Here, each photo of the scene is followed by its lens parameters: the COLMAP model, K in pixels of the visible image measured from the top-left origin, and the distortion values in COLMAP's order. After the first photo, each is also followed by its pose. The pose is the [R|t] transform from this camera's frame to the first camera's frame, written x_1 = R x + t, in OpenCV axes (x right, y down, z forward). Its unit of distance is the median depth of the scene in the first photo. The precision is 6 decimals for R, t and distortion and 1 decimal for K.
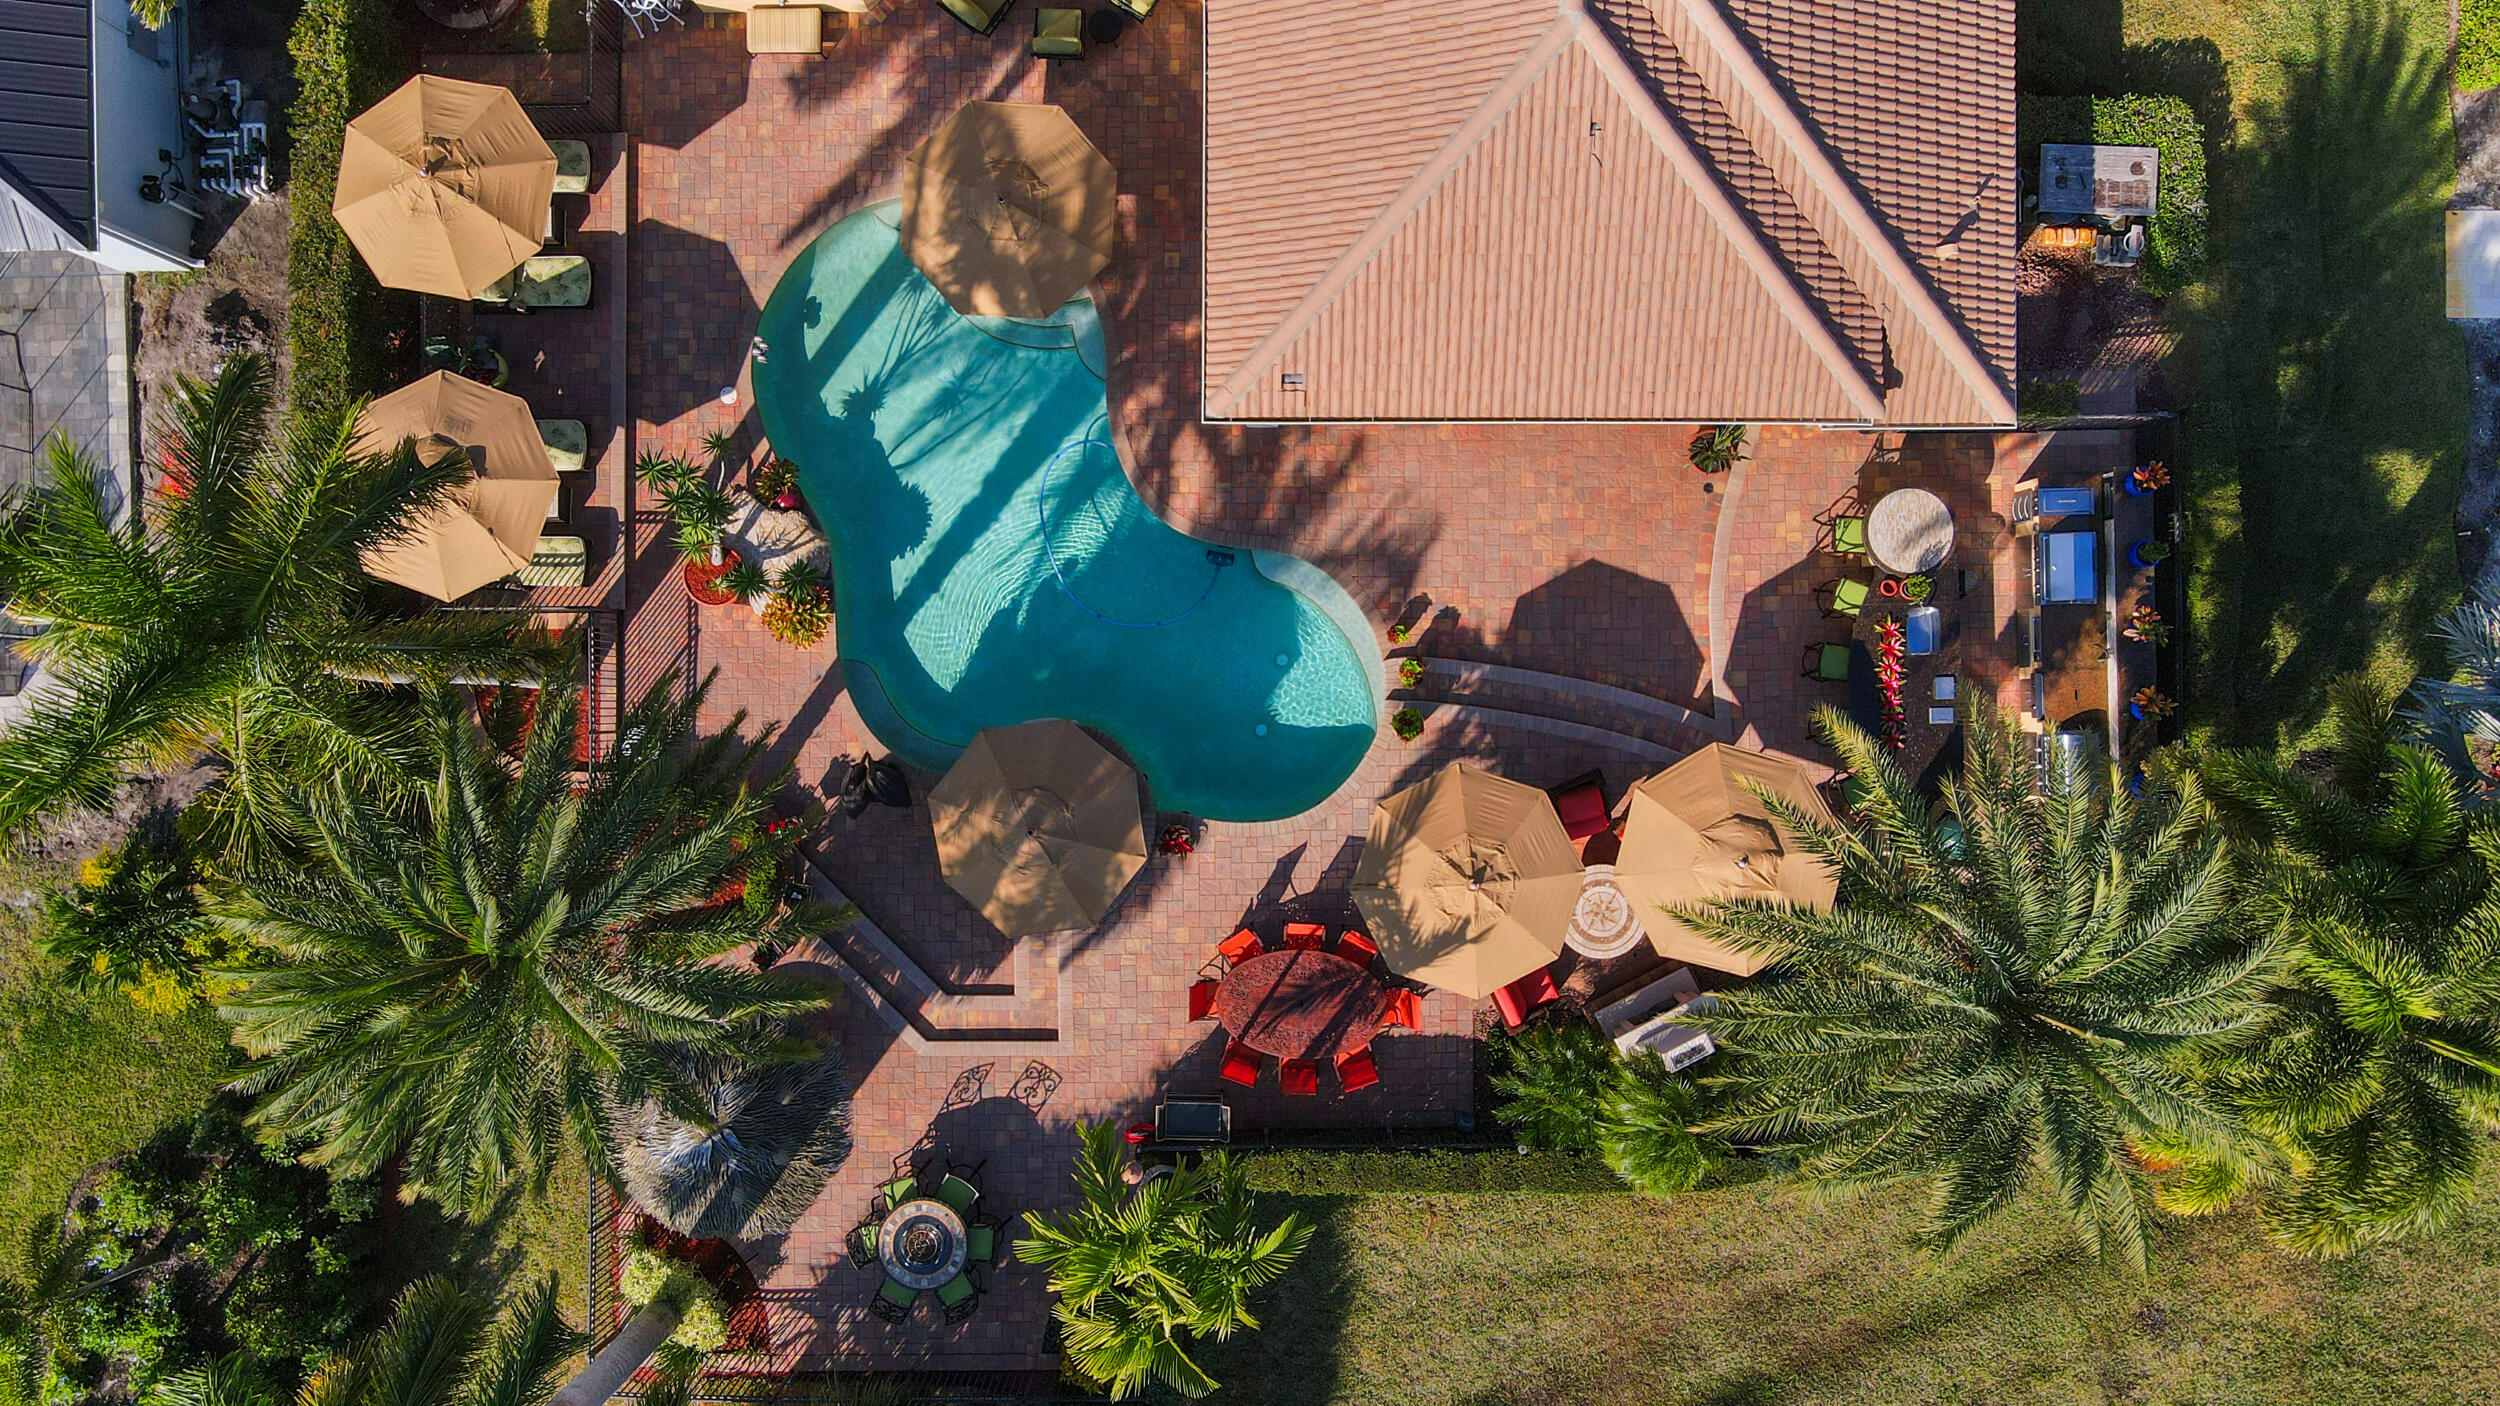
lens RADIAL K [[1854.3, 0, 1234.4], [0, 1854.3, 690.8], [0, 0, 1]] dist [-0.010934, 0.040168]
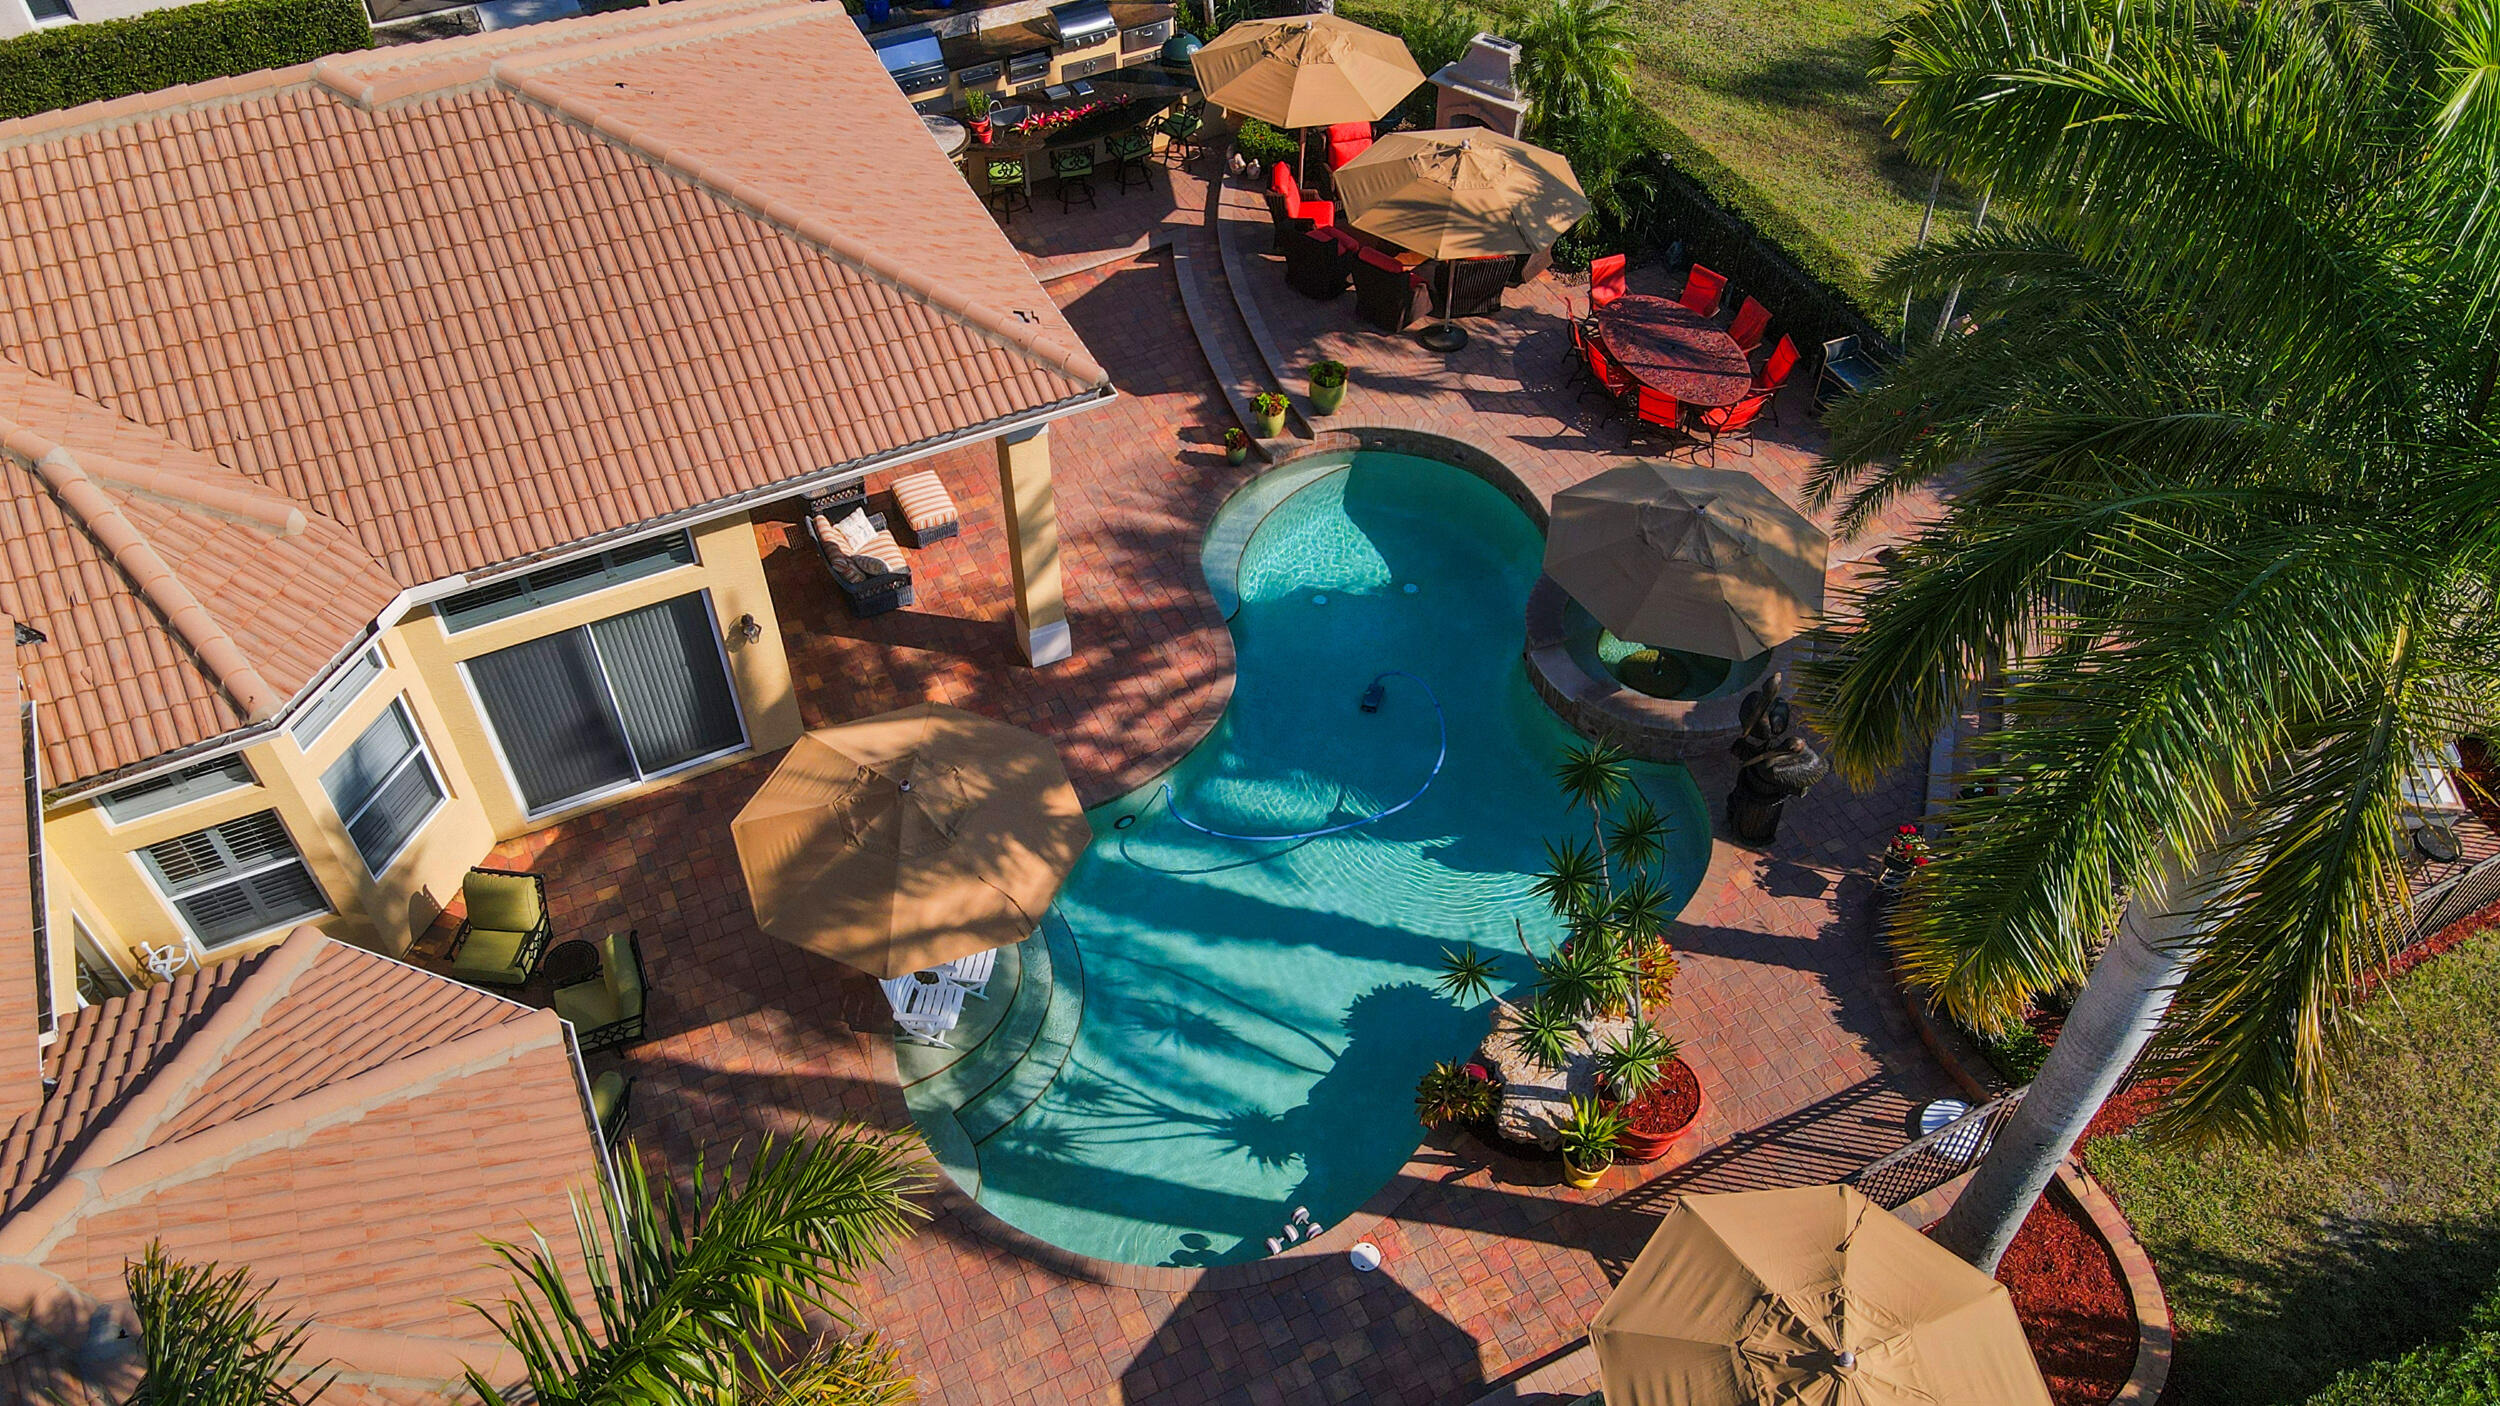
lens RADIAL K [[1854.3, 0, 1234.4], [0, 1854.3, 690.8], [0, 0, 1]] dist [-0.010934, 0.040168]
pose [[-0.433202, -0.641180, 0.633422, -0.507985], [0.901289, -0.305144, 0.307516, -0.319704], [-0.003888, 0.704113, 0.710077, 0.483181]]
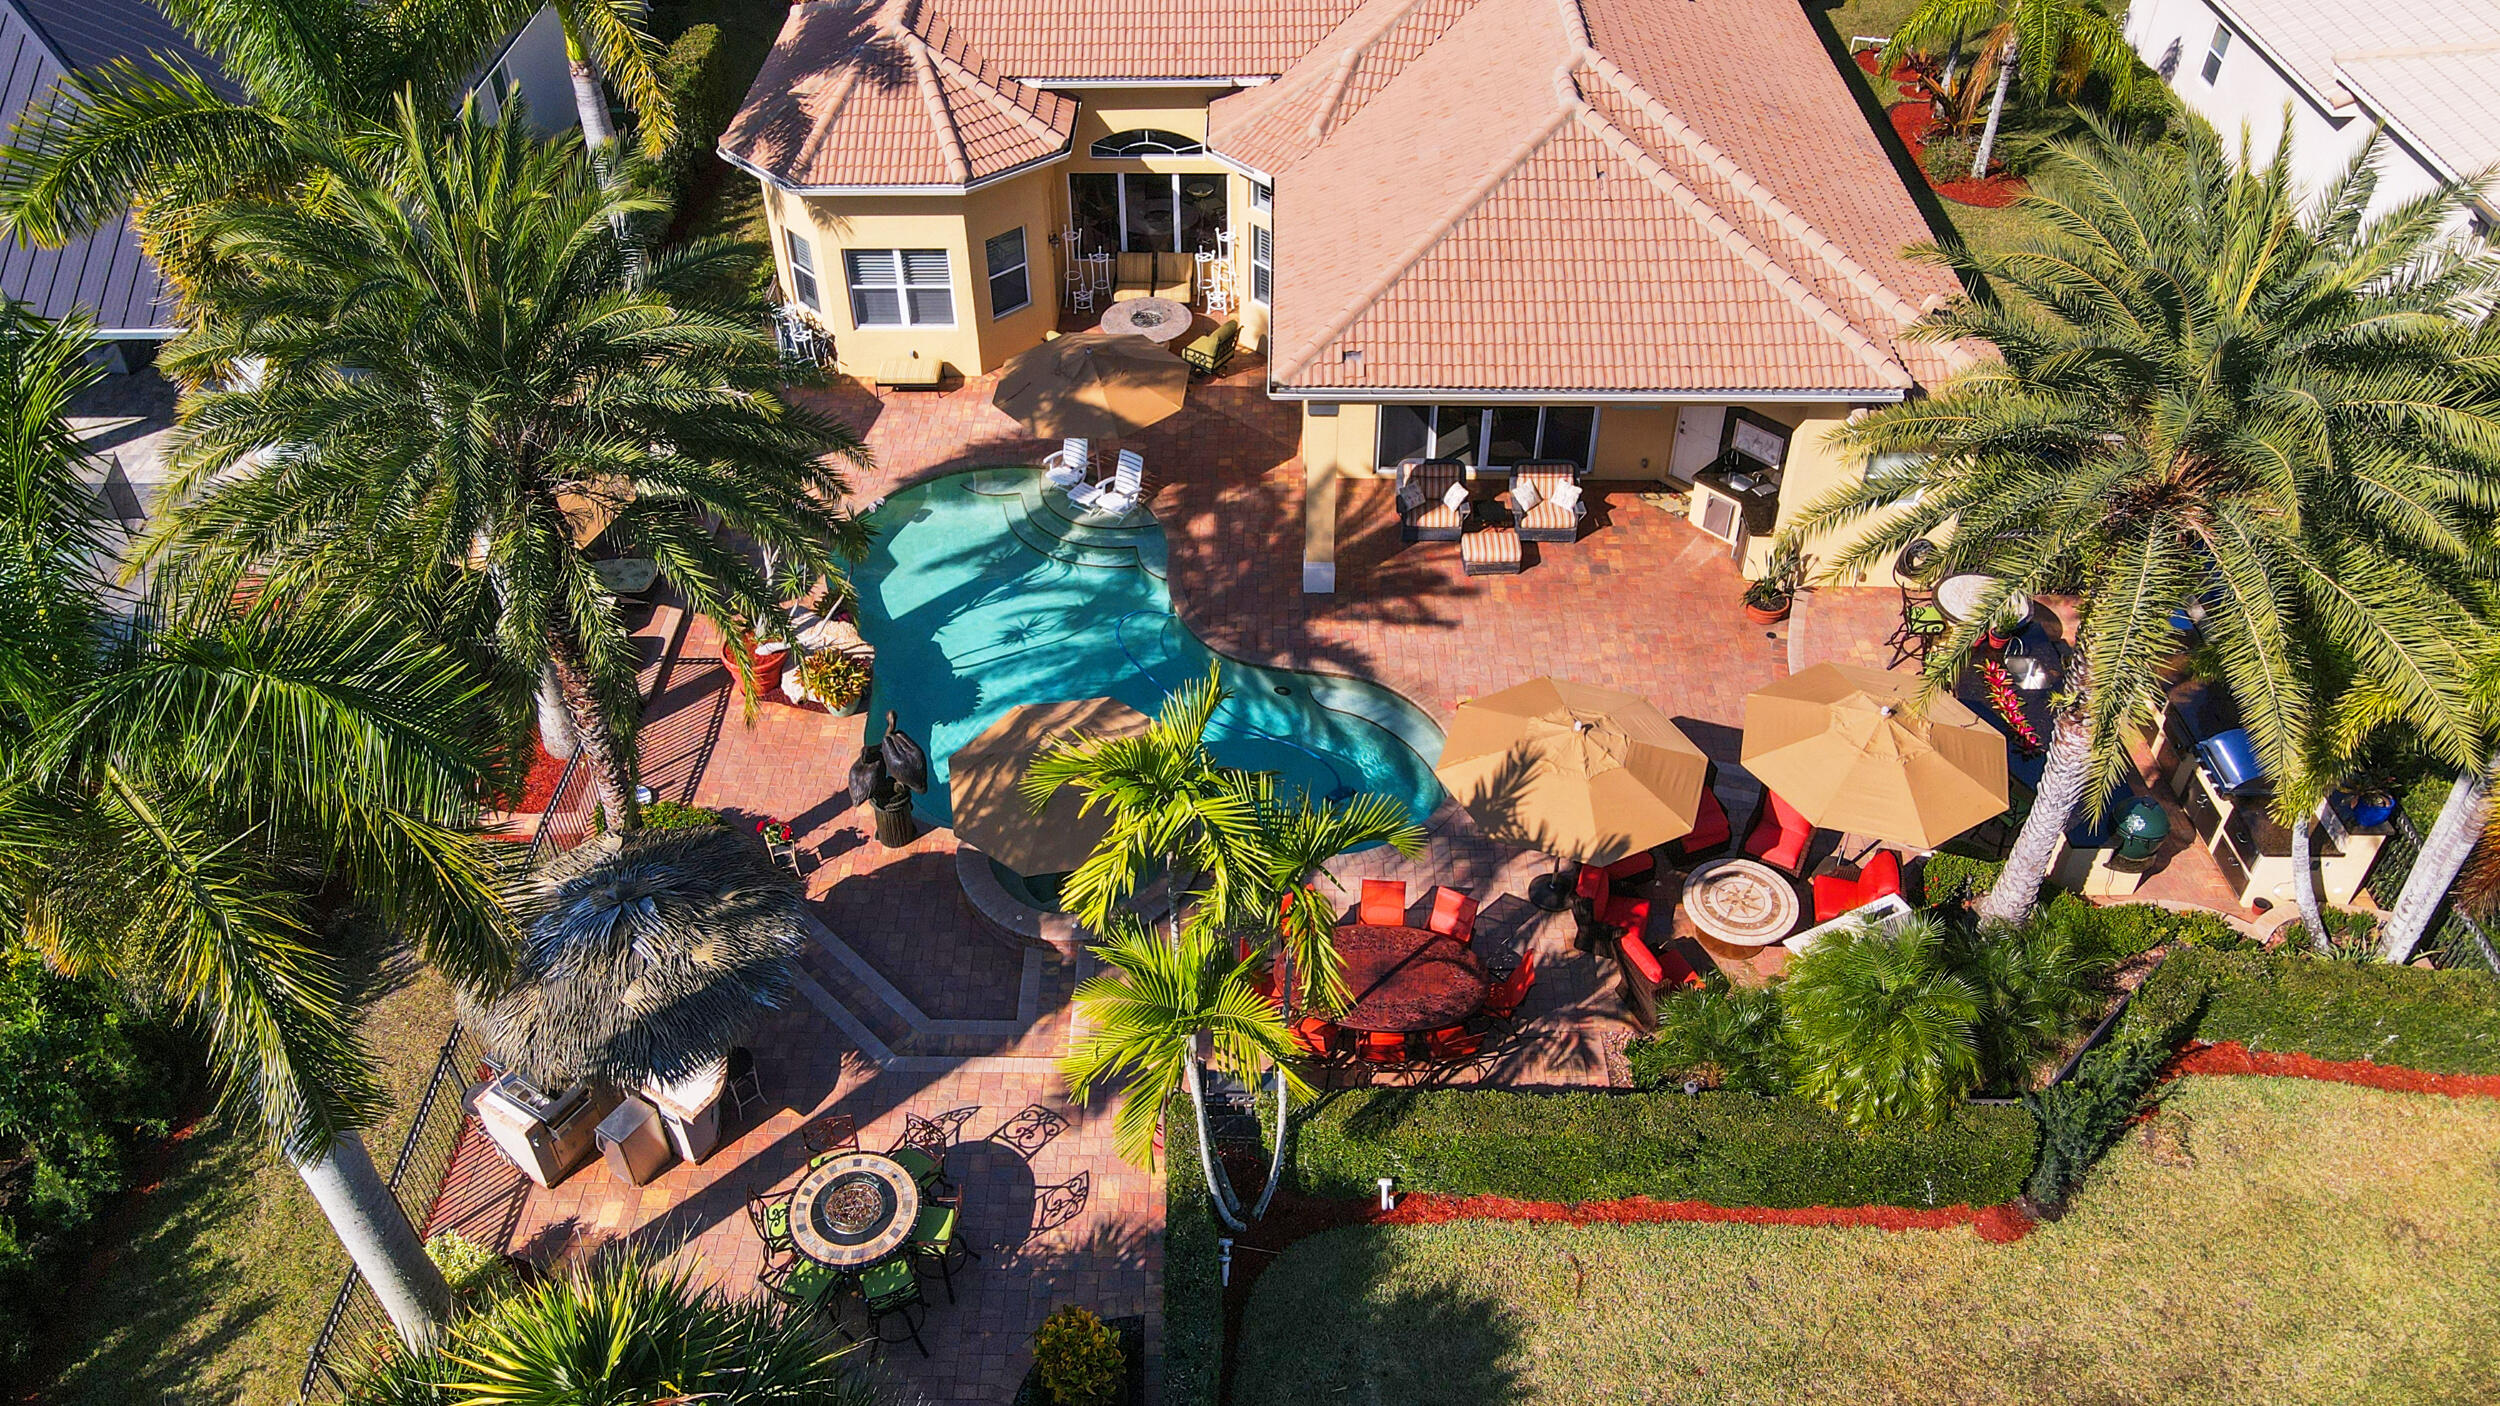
lens RADIAL K [[1854.3, 0, 1234.4], [0, 1854.3, 690.8], [0, 0, 1]] dist [-0.010934, 0.040168]
pose [[0.999795, 0.015036, -0.013587, -0.017170], [-0.020122, 0.656962, -0.753655, 0.665412], [-0.002406, 0.753773, 0.657130, 0.374884]]
